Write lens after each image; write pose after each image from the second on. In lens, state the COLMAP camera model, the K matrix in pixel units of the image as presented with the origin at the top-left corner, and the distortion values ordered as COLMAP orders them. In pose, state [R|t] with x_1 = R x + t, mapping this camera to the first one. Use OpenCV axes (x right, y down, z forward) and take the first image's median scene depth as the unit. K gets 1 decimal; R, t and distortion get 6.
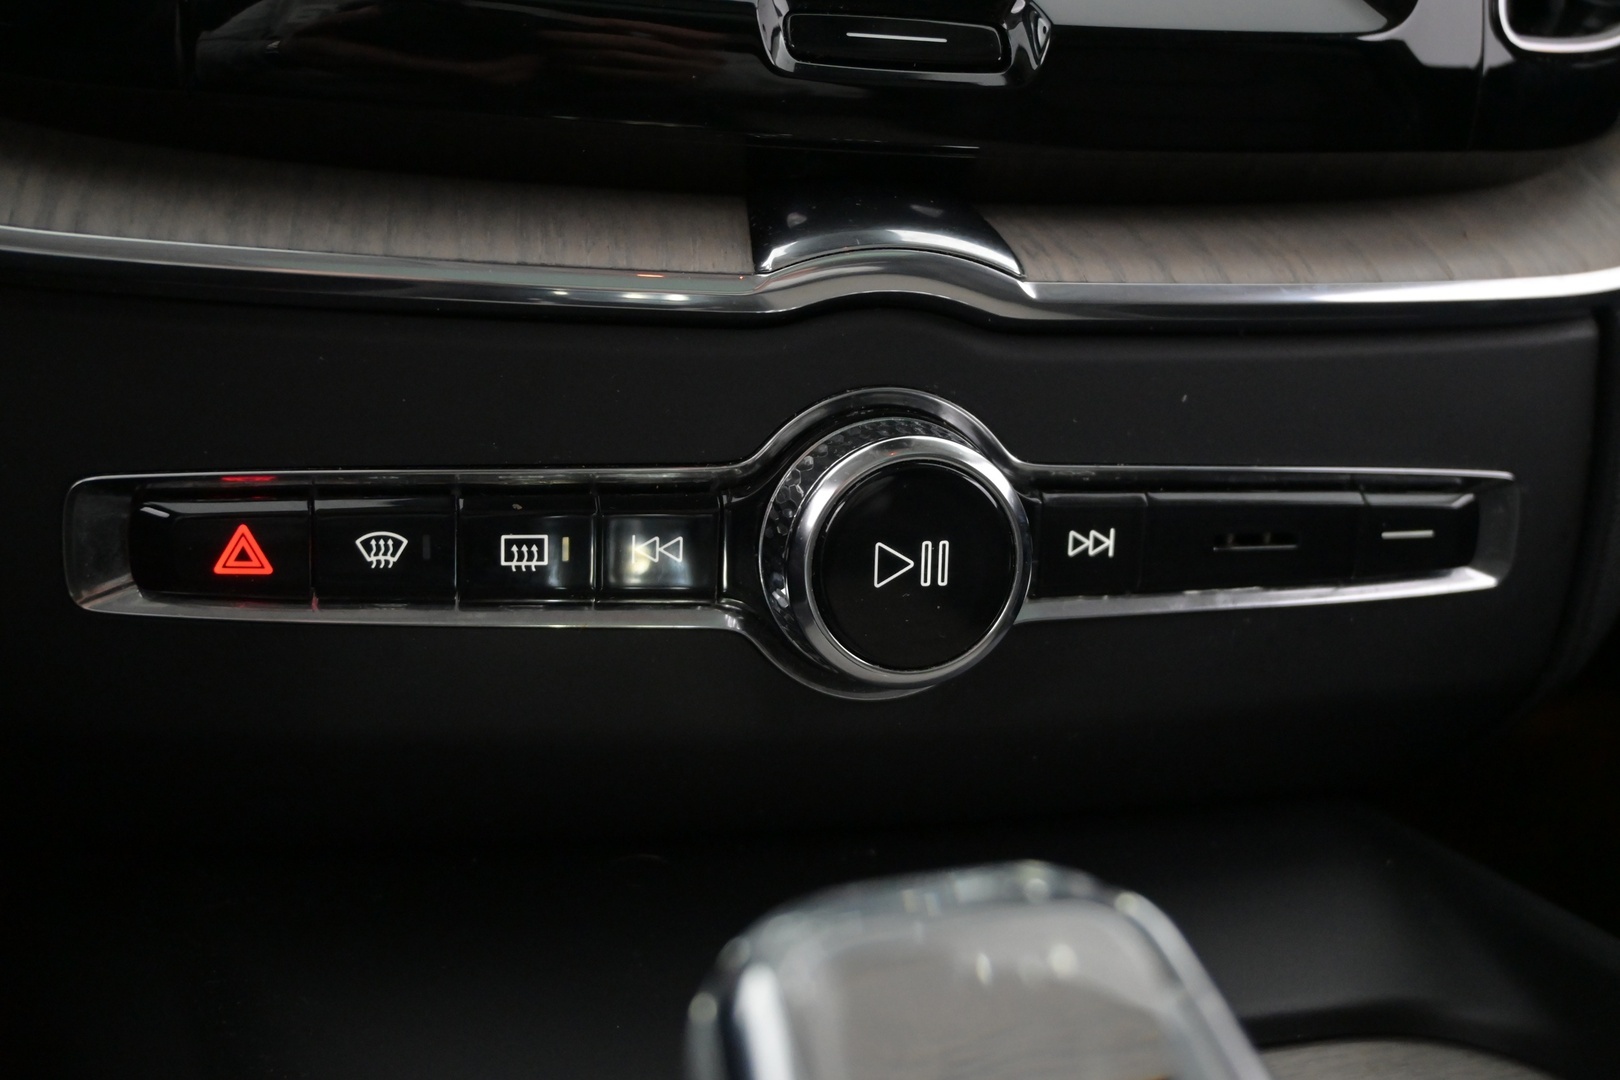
lens RADIAL K [[1914.7, 0, 810.0], [0, 1914.7, 540.0], [0, 0, 1]] dist [-0.004576, -0.004767]
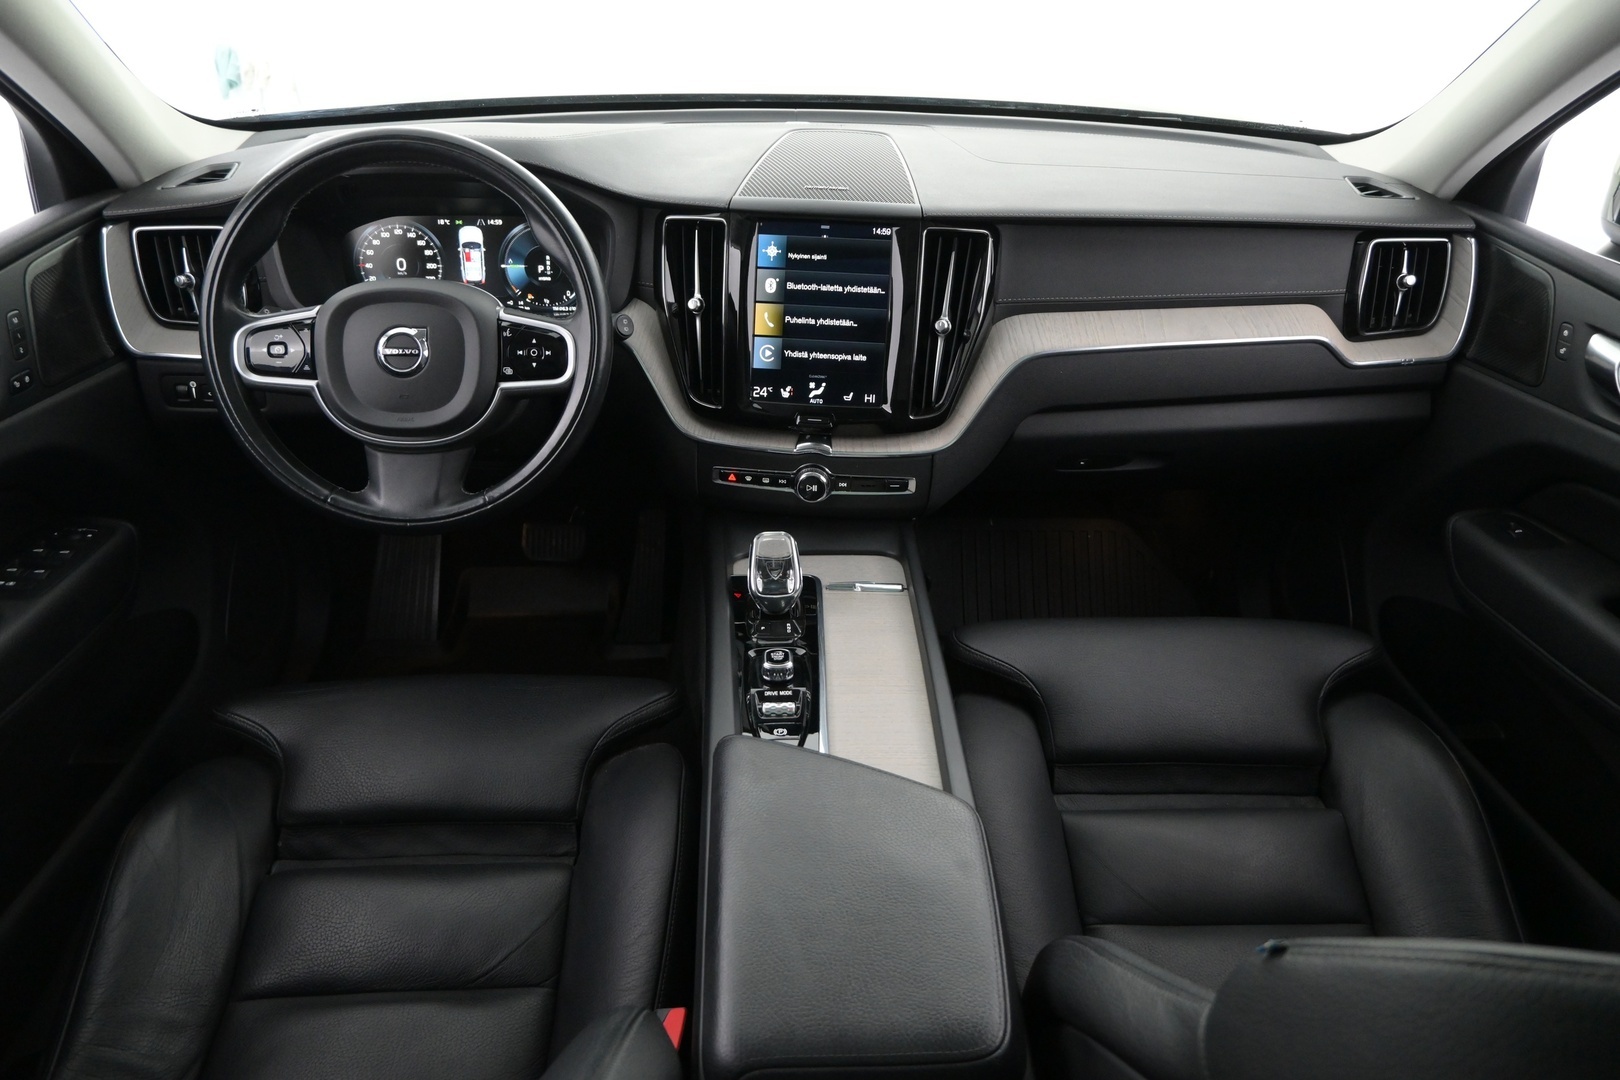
lens RADIAL K [[1105.5, 0, 811.0], [0, 1105.5, 535.6], [0, 0, 1]] dist [-0.006884, 0.003861]
pose [[0.944477, 0.132148, -0.300831, 1.429732], [-0.052990, 0.964834, 0.257464, -0.958543], [0.324276, -0.227228, 0.918266, -3.178463]]
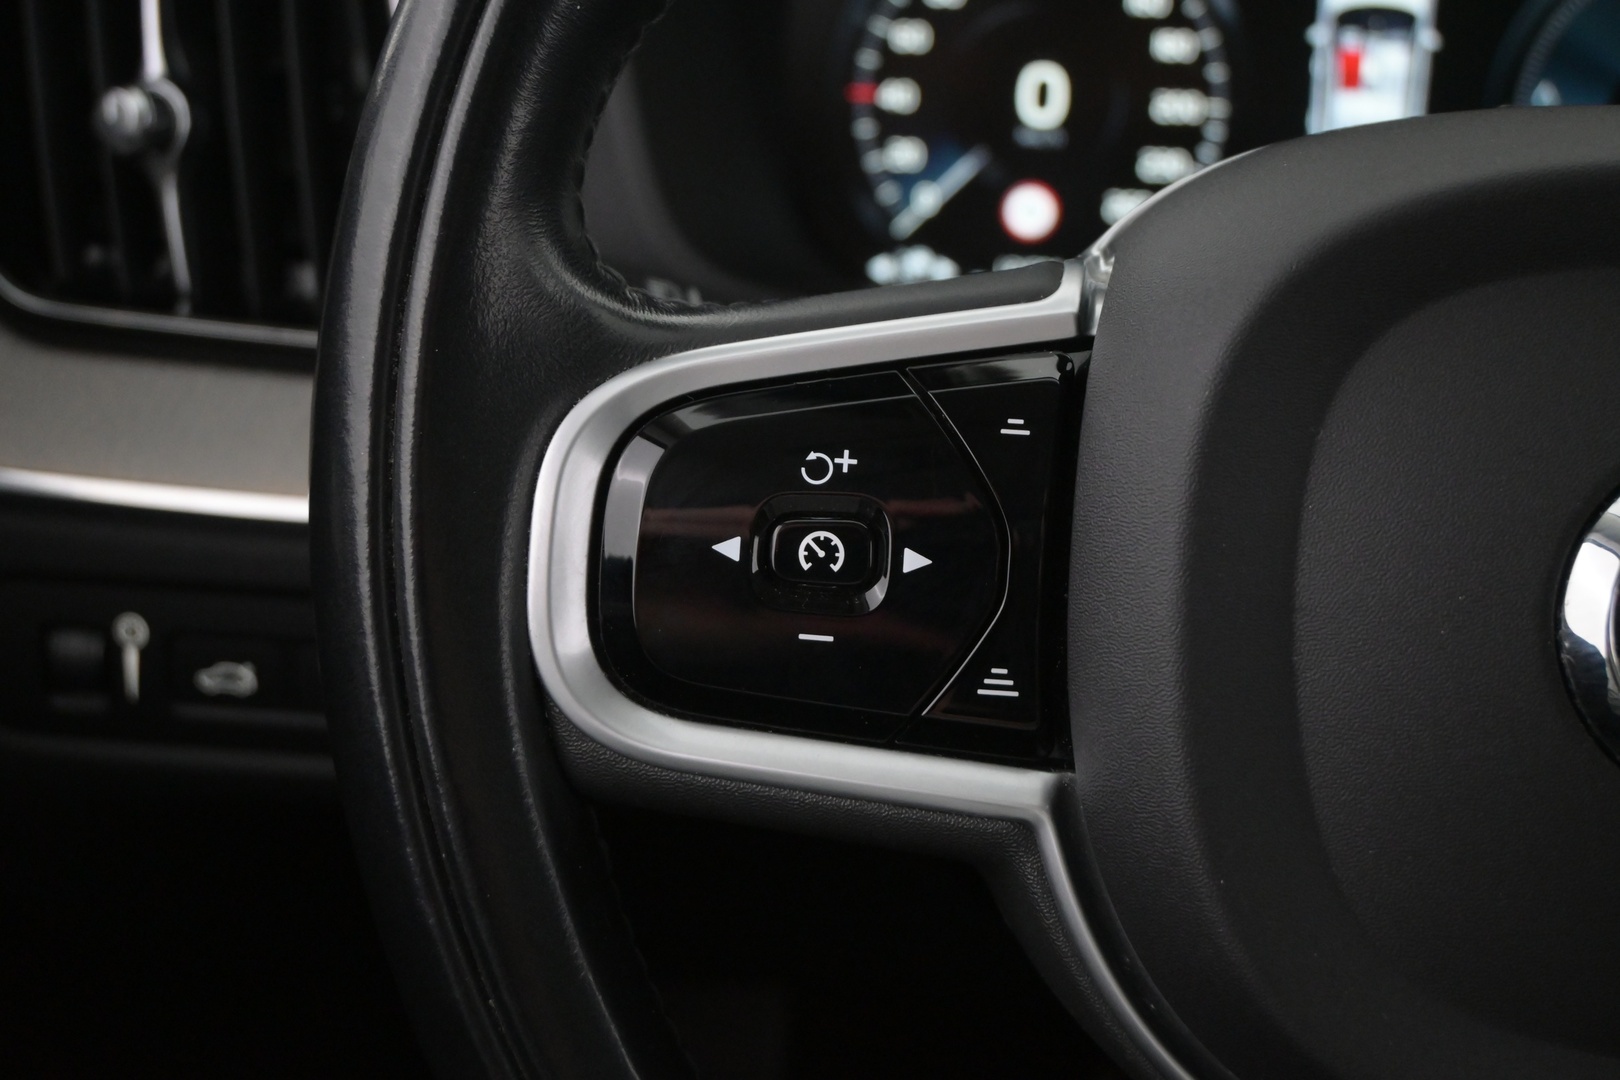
lens RADIAL K [[2254.8, 0, 810.0], [0, 2254.8, 540.0], [0, 0, 1]] dist [0.017890, 0.010574]
pose [[0.888937, 0.153686, -0.431475, -1.075432], [-0.086496, 0.981404, 0.171362, -0.697327], [0.449788, -0.115009, 0.885700, -1.121398]]
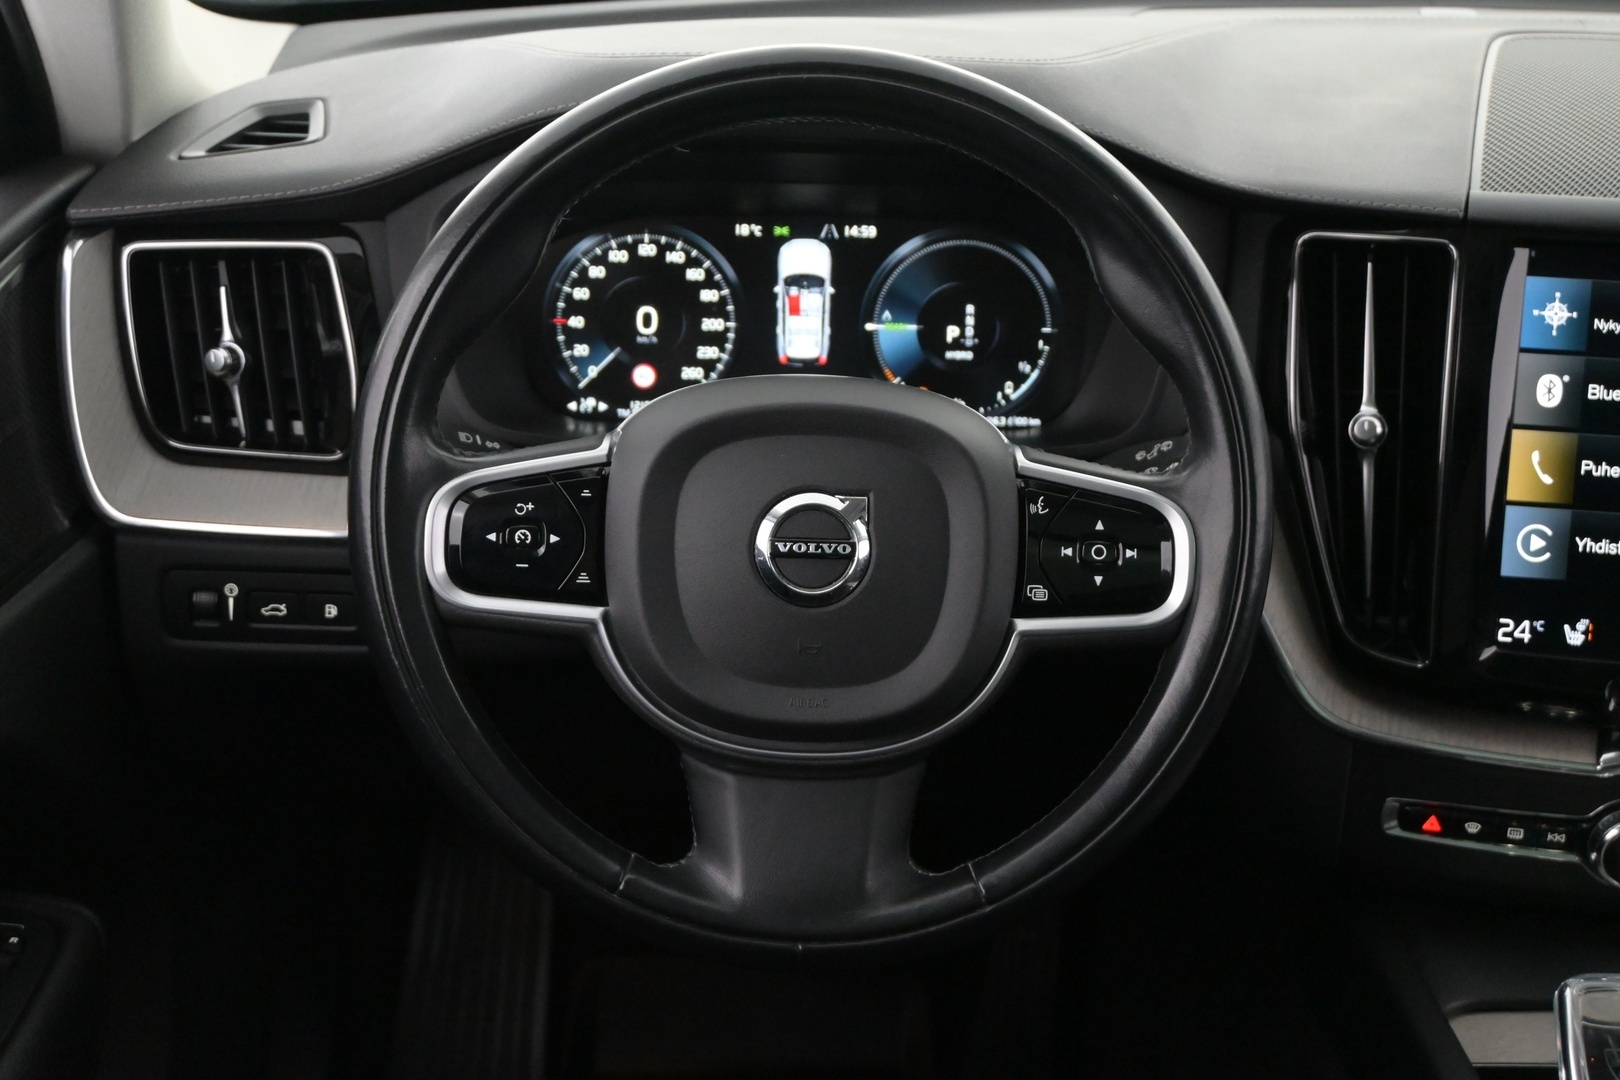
lens RADIAL K [[2342.4, 0, 810.0], [0, 2342.4, 540.0], [0, 0, 1]] dist [0.012726, 0.019053]
pose [[0.926517, 0.115523, -0.358078, 0.121437], [-0.063570, 0.986080, 0.153642, -1.067312], [0.370843, -0.119589, 0.920964, -3.231934]]
